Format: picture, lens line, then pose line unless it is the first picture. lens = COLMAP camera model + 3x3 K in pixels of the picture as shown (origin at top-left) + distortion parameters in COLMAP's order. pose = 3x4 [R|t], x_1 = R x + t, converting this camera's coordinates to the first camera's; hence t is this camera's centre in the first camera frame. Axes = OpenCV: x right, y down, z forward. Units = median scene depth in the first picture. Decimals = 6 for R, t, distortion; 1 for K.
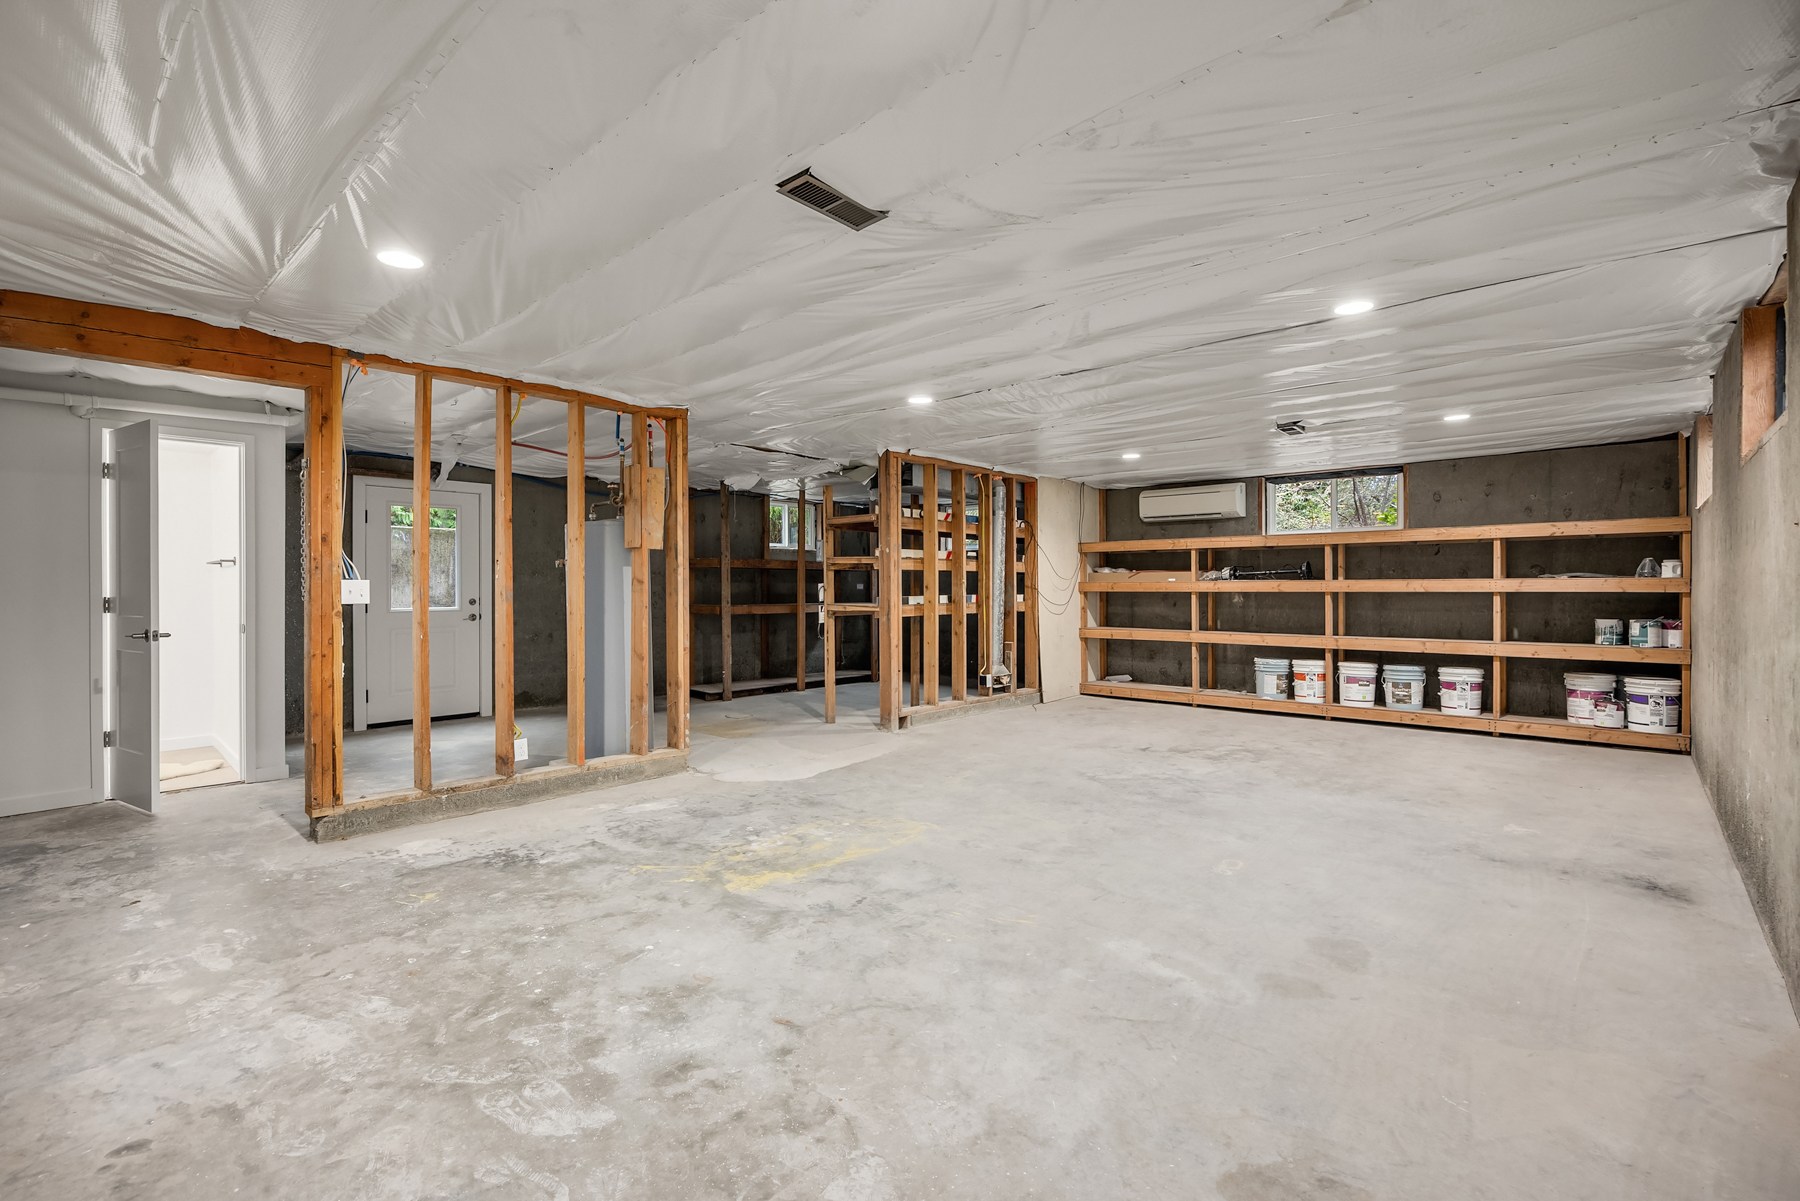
lens RADIAL K [[826.4, 0, 838.5], [0, 826.4, 599.6], [0, 0, 1]] dist [-0.011834, 0.000368]
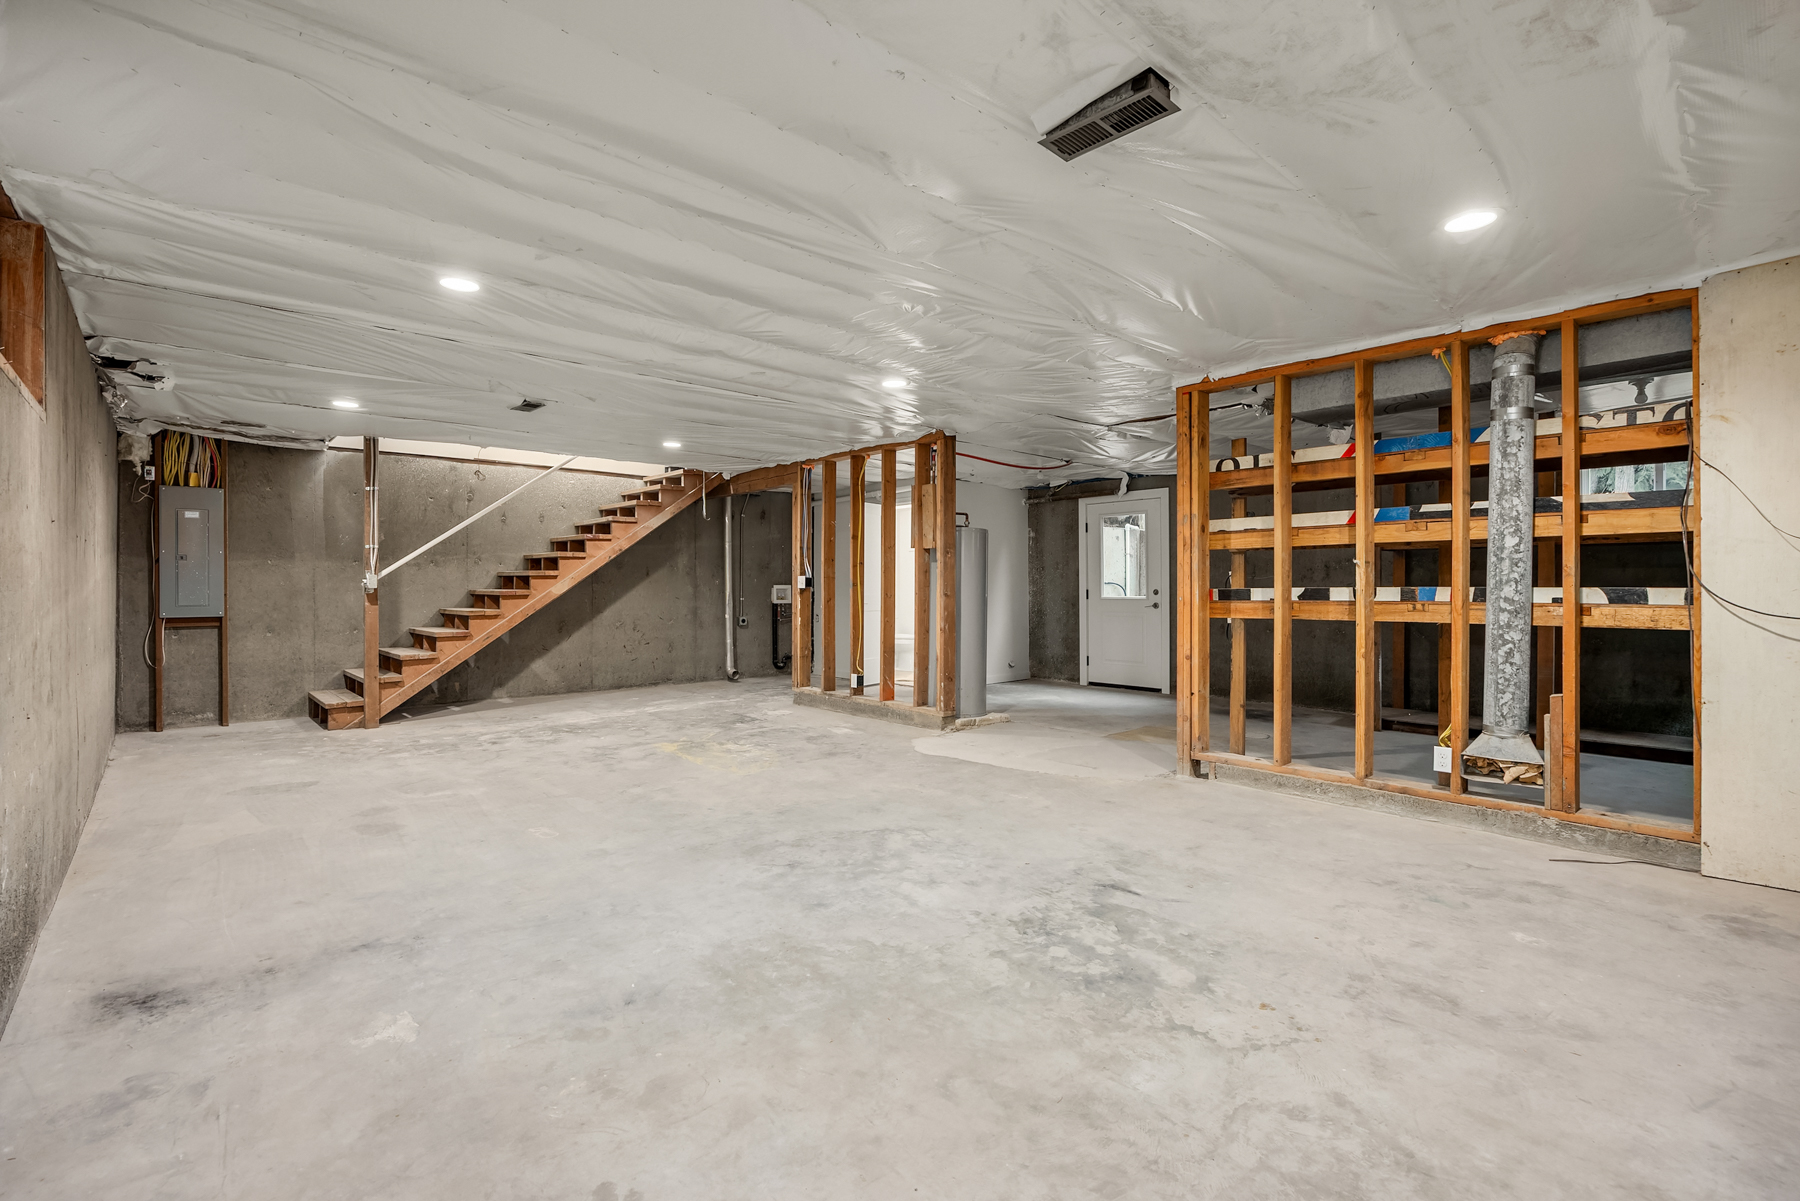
lens RADIAL K [[810.7, 0, 907.7], [0, 810.7, 591.0], [0, 0, 1]] dist [-0.000618, -0.000525]
pose [[-0.072944, 0.007007, -0.997311, 1.275548], [-0.012433, 0.999891, 0.007934, -0.006479], [0.997259, 0.012978, -0.072849, 1.318770]]
